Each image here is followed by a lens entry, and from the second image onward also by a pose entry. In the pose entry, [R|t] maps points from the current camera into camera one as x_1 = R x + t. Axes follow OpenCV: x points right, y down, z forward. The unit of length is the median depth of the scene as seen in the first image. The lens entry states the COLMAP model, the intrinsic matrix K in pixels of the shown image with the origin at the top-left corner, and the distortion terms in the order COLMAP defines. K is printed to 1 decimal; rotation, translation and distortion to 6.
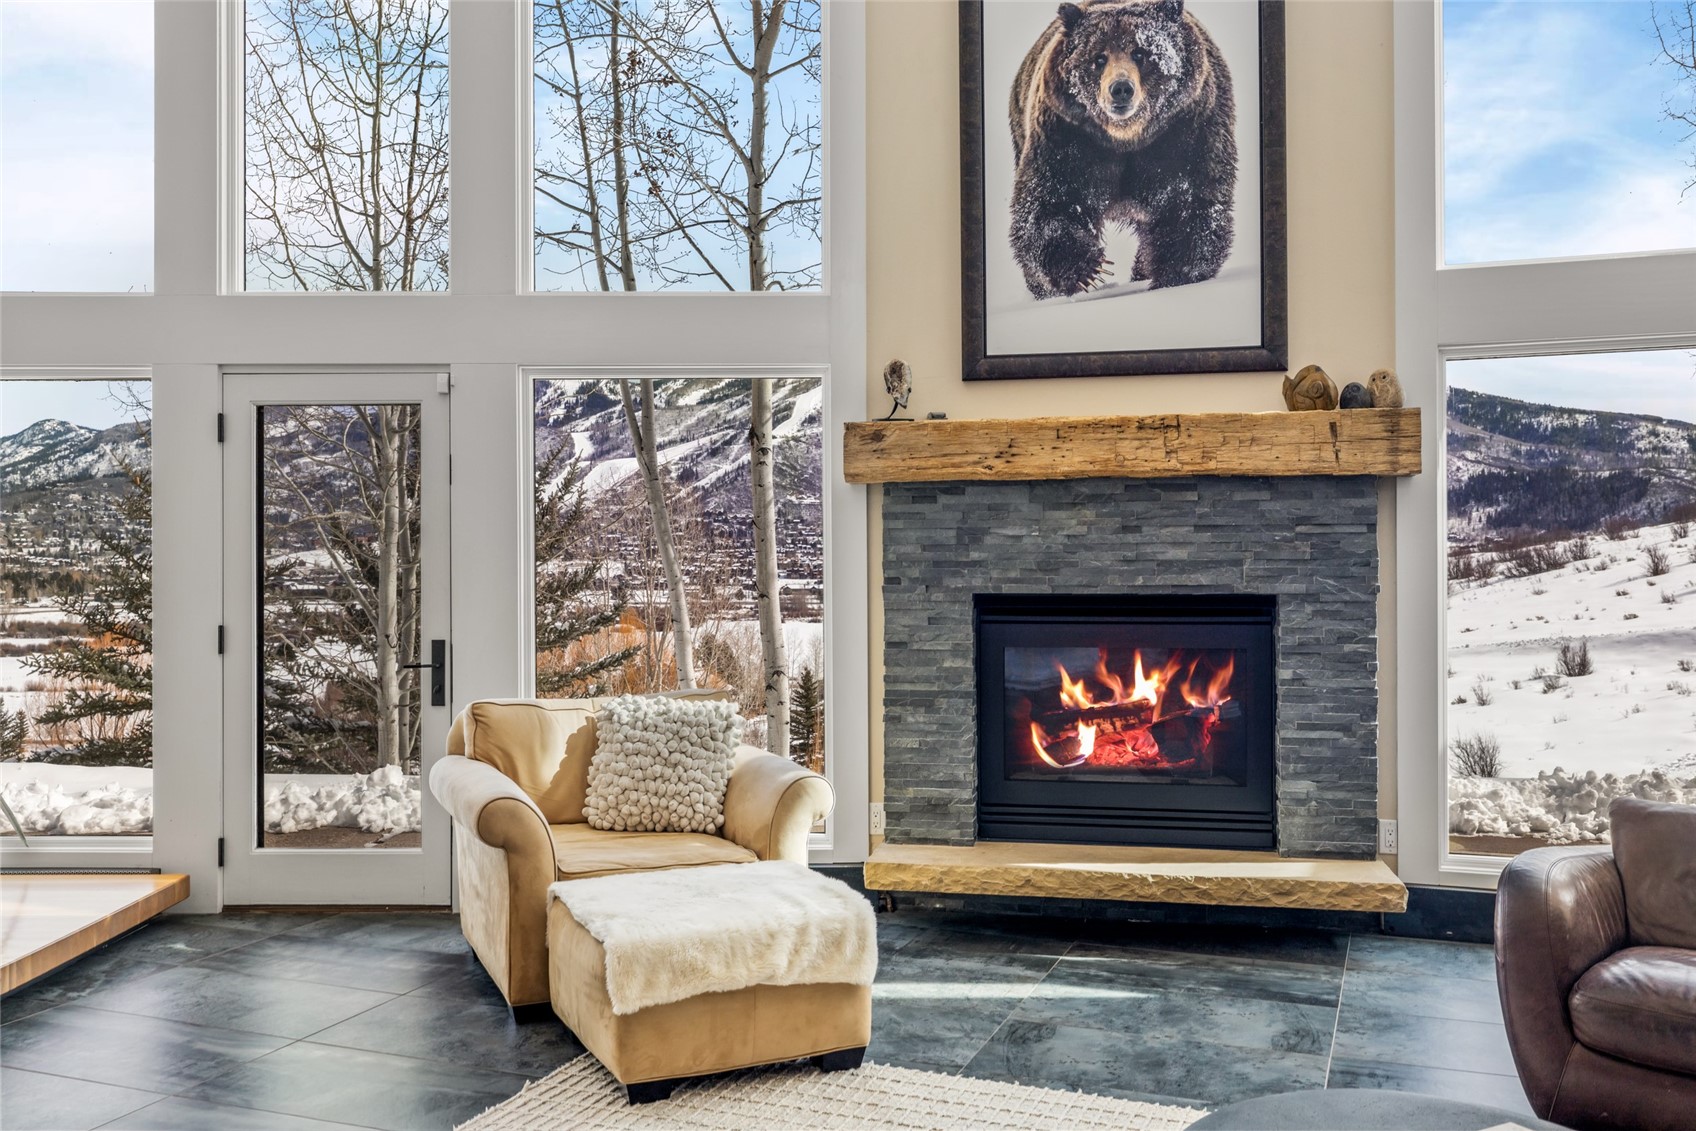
lens RADIAL K [[1499.3, 0, 846.9], [0, 1499.3, 558.3], [0, 0, 1]] dist [-0.001293, -0.009320]
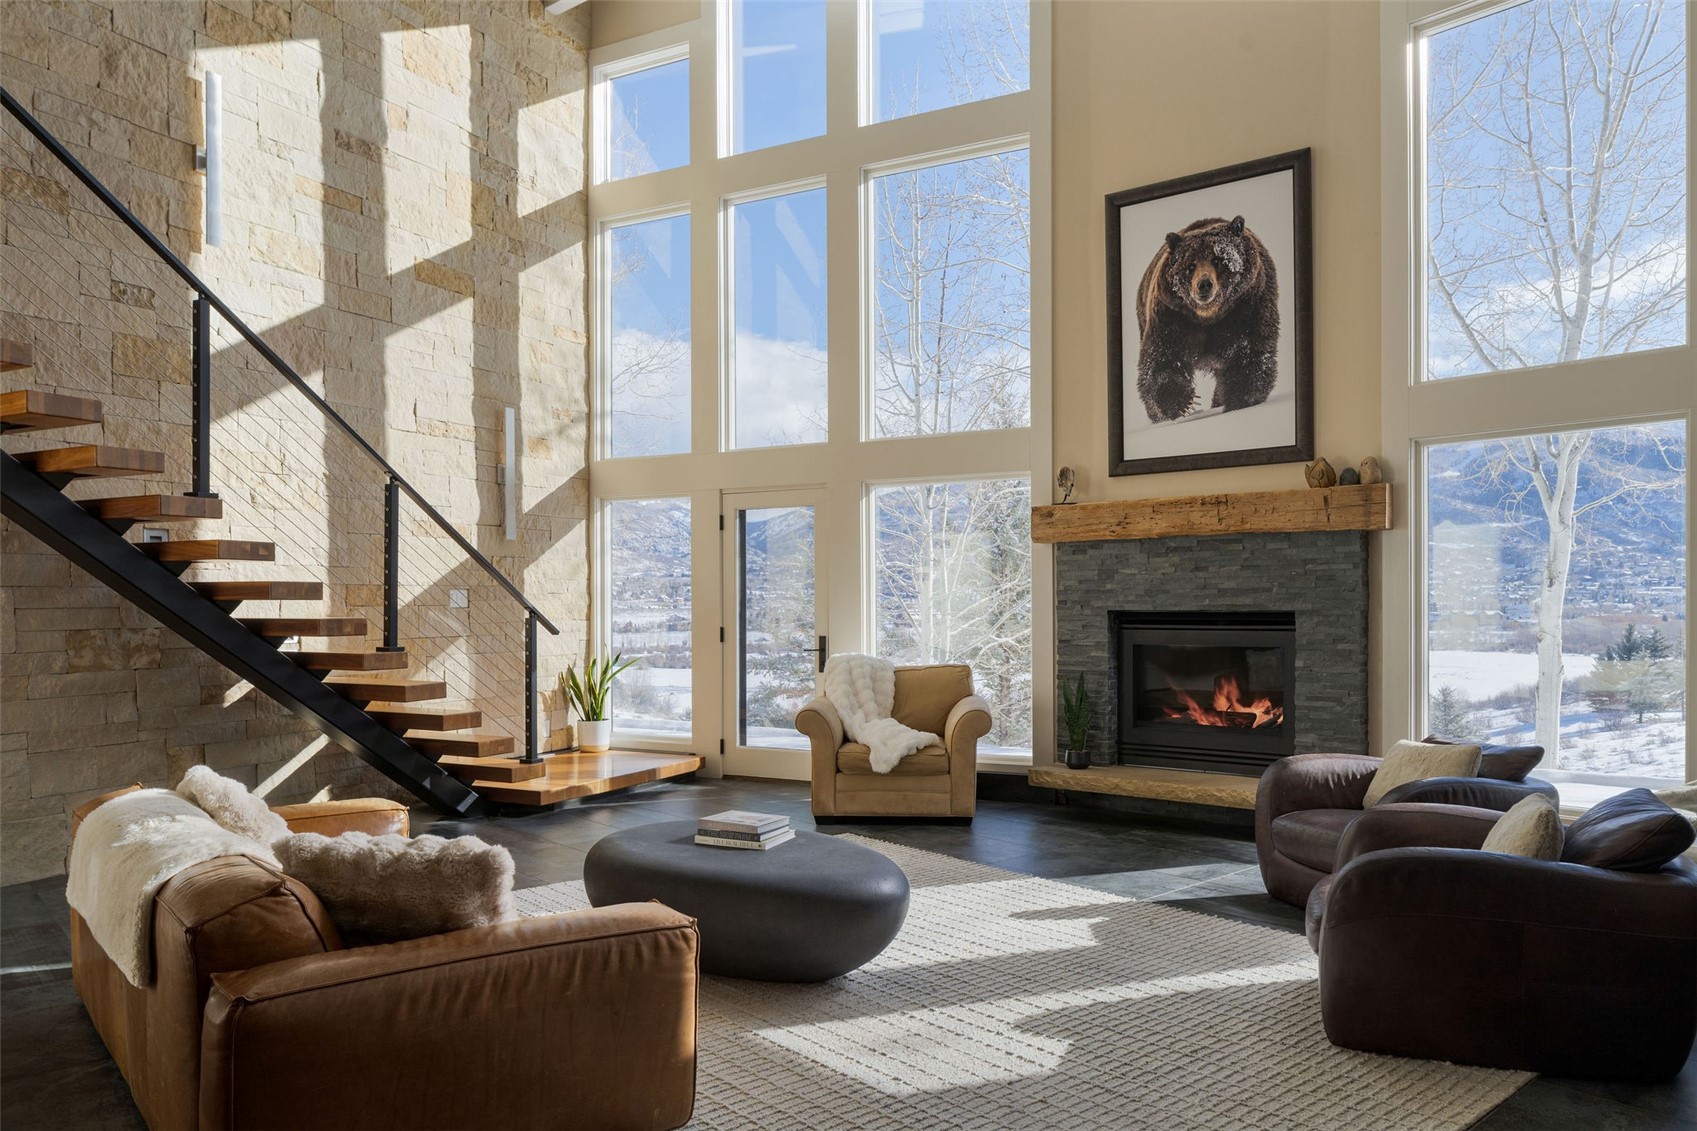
lens RADIAL K [[1500.2, 0, 847.4], [0, 1500.2, 558.3], [0, 0, 1]] dist [-0.001293, -0.009320]
pose [[0.854500, -0.017946, -0.519141, 0.680496], [0.005998, 0.999677, -0.024683, 0.005991], [0.519416, 0.017978, 0.854332, -0.520897]]
